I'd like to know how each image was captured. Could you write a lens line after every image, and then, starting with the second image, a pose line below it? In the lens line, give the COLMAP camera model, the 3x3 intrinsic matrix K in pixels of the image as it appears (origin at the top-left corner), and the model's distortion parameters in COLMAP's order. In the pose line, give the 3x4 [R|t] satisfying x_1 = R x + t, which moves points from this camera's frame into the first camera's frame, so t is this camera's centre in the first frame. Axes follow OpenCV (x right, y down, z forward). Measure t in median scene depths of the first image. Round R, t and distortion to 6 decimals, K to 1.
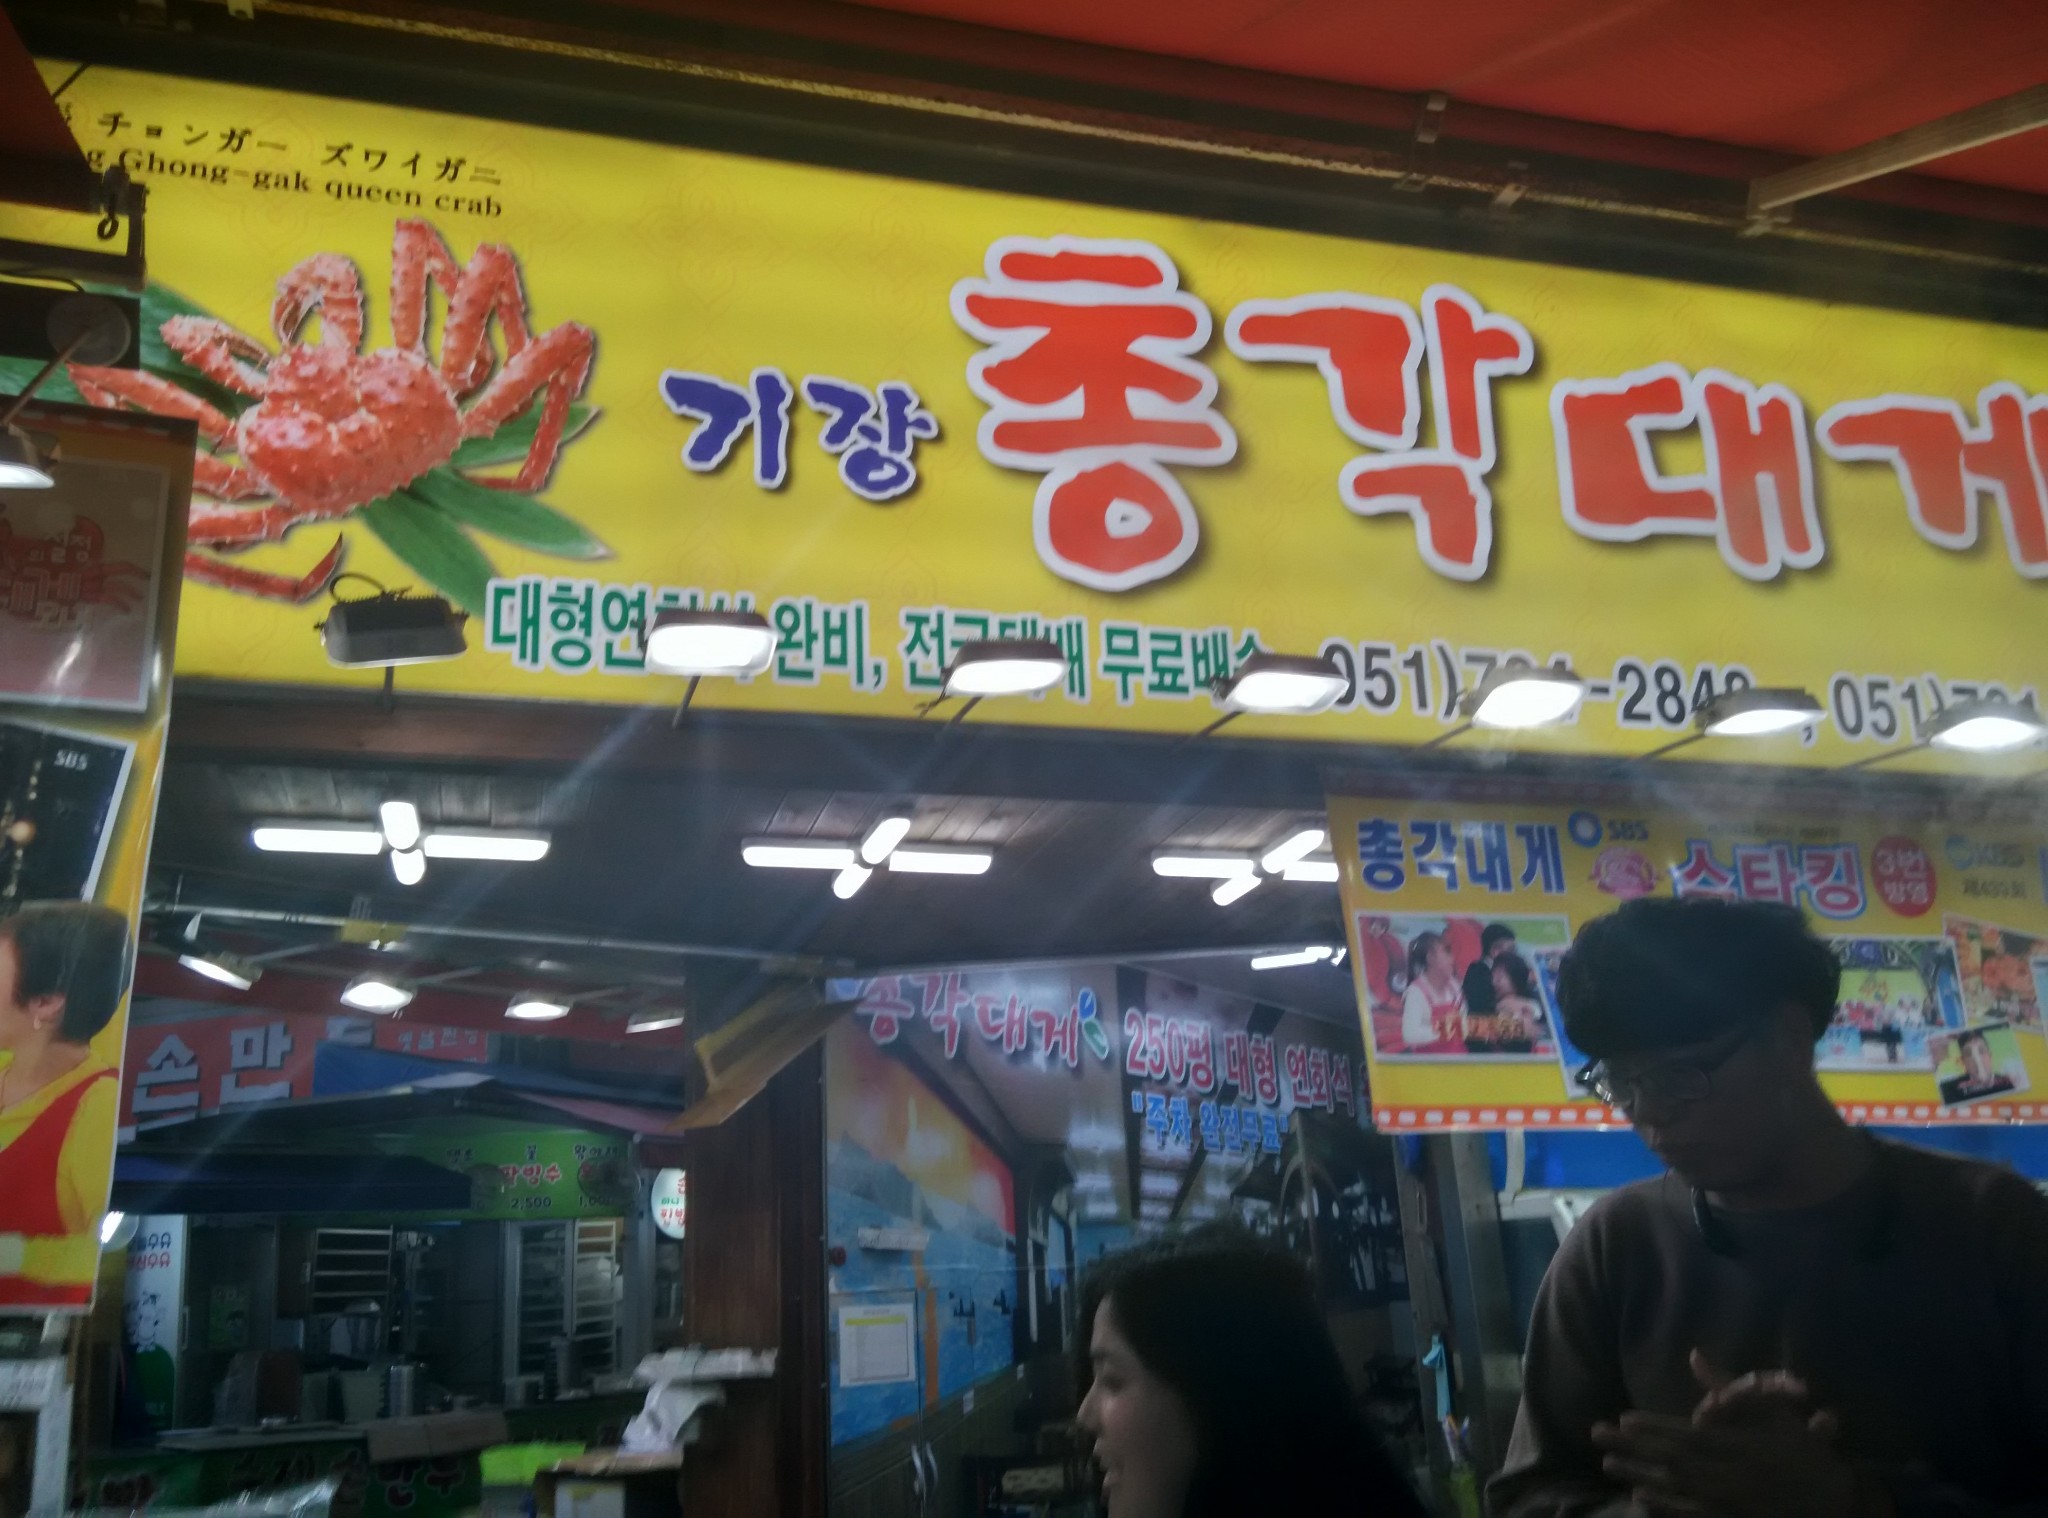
lens RADIAL K [[1602.0, 0, 1023.3], [0, 1602.0, 926.8], [0, 0, 1]] dist [0.037432, 0.003824]
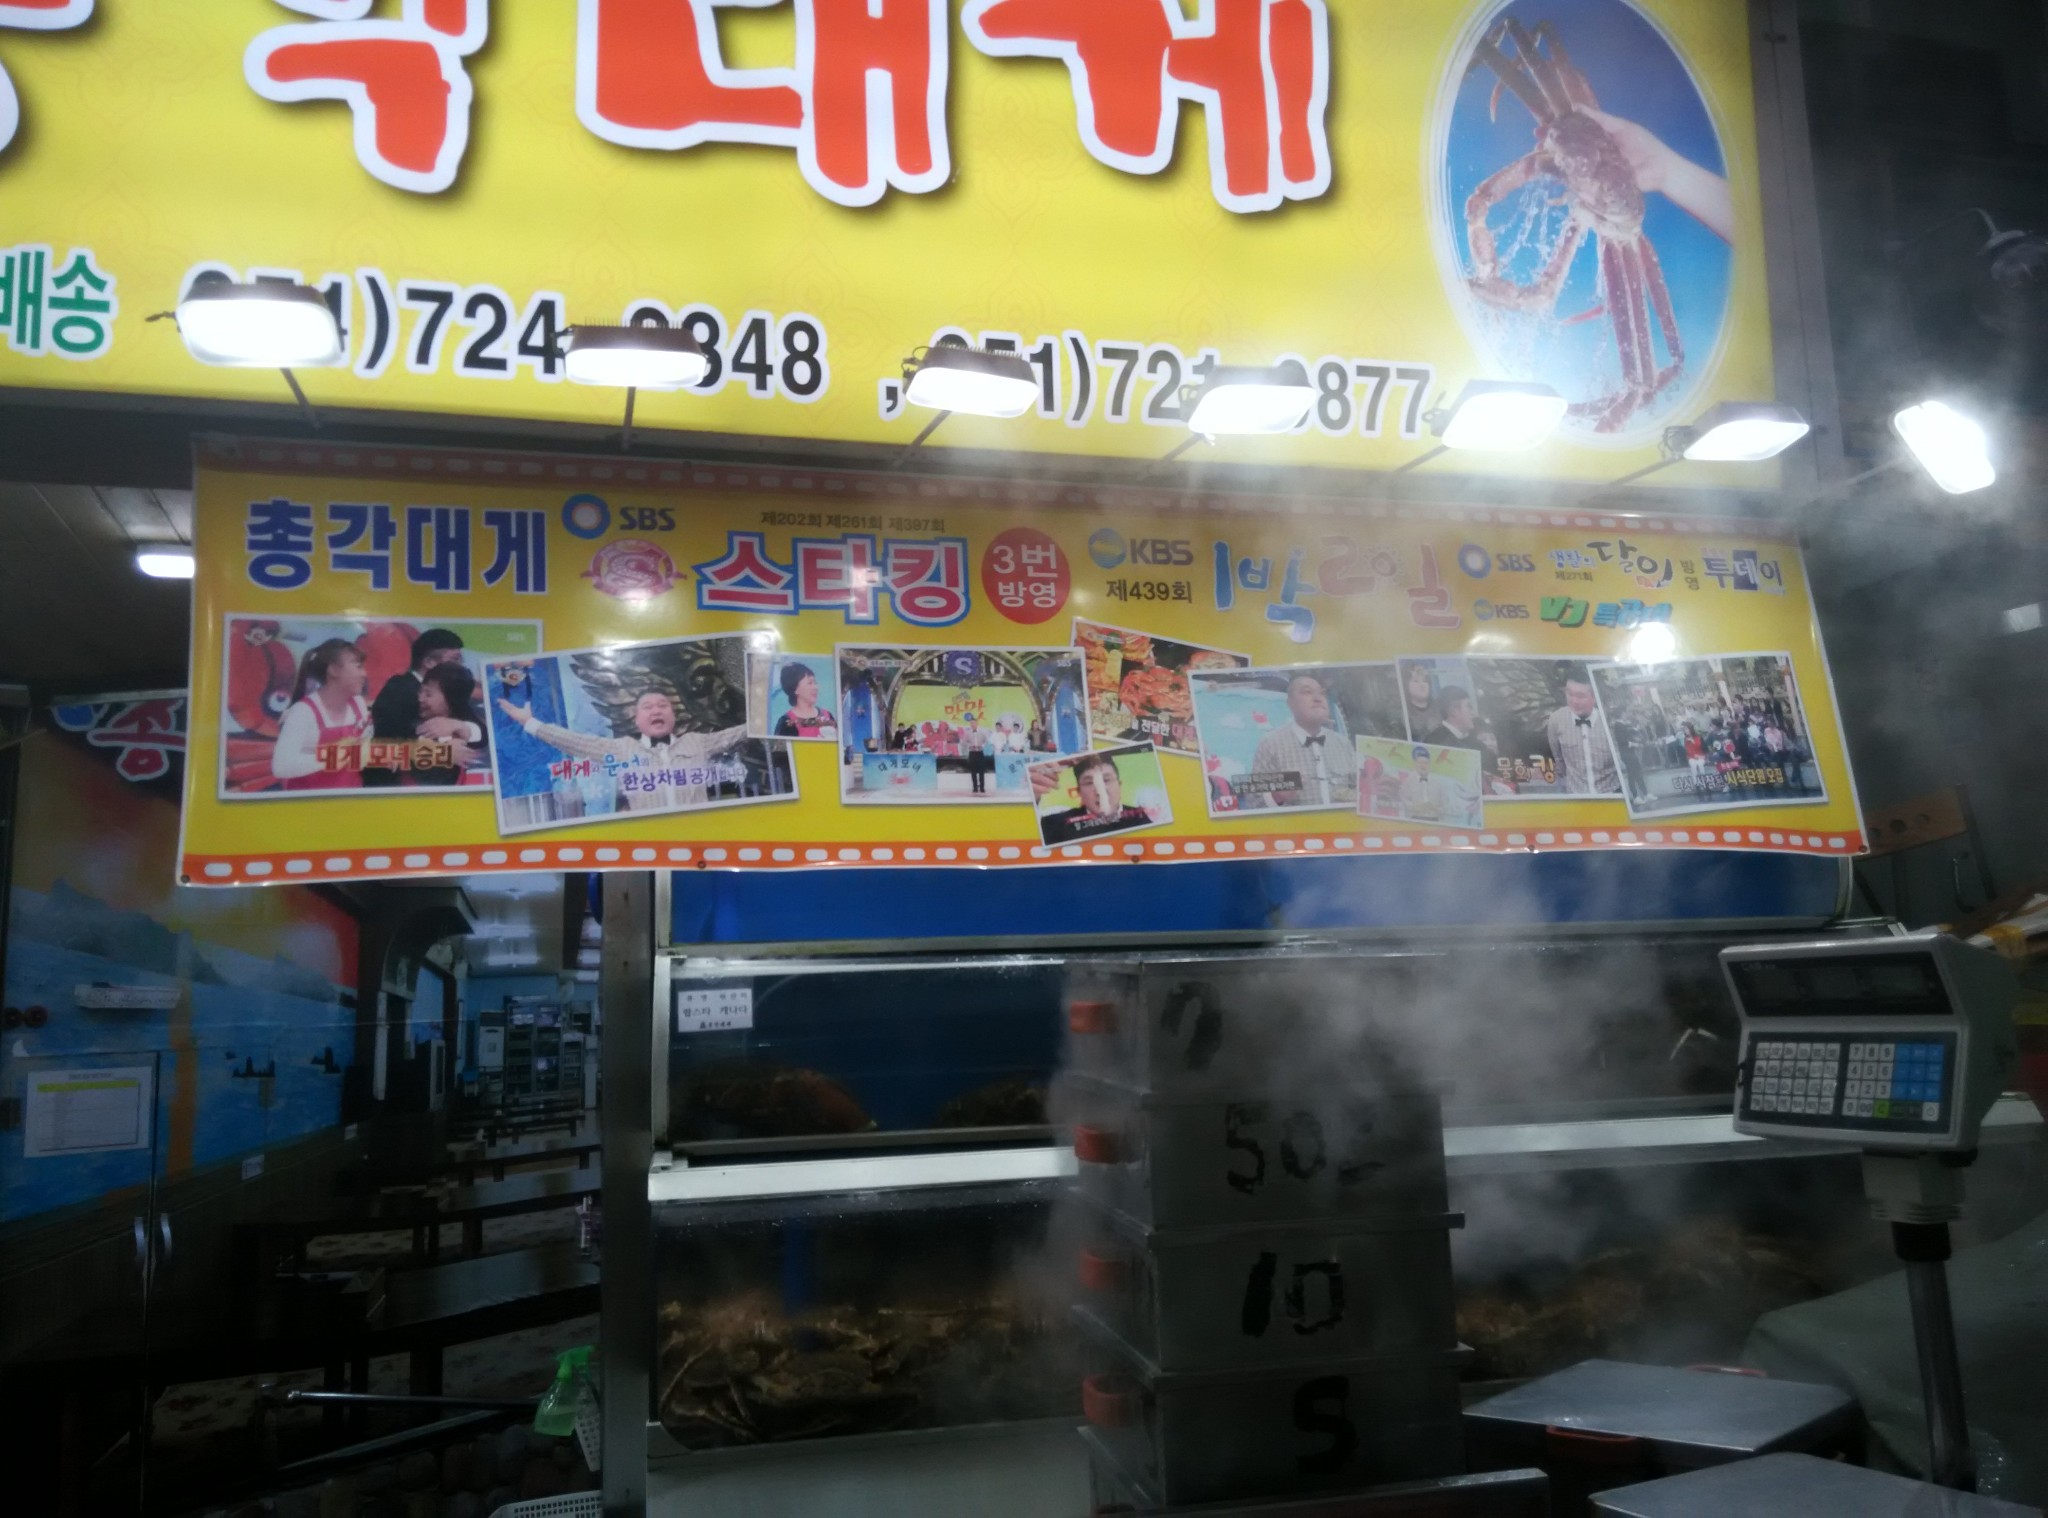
lens RADIAL K [[1602.0, 0, 1023.3], [0, 1602.0, 926.8], [0, 0, 1]] dist [0.037432, 0.003824]
pose [[0.999893, -0.007256, 0.012736, 0.536482], [0.005105, 0.986866, 0.161461, 0.014871], [-0.013740, -0.161379, 0.986797, 0.131720]]
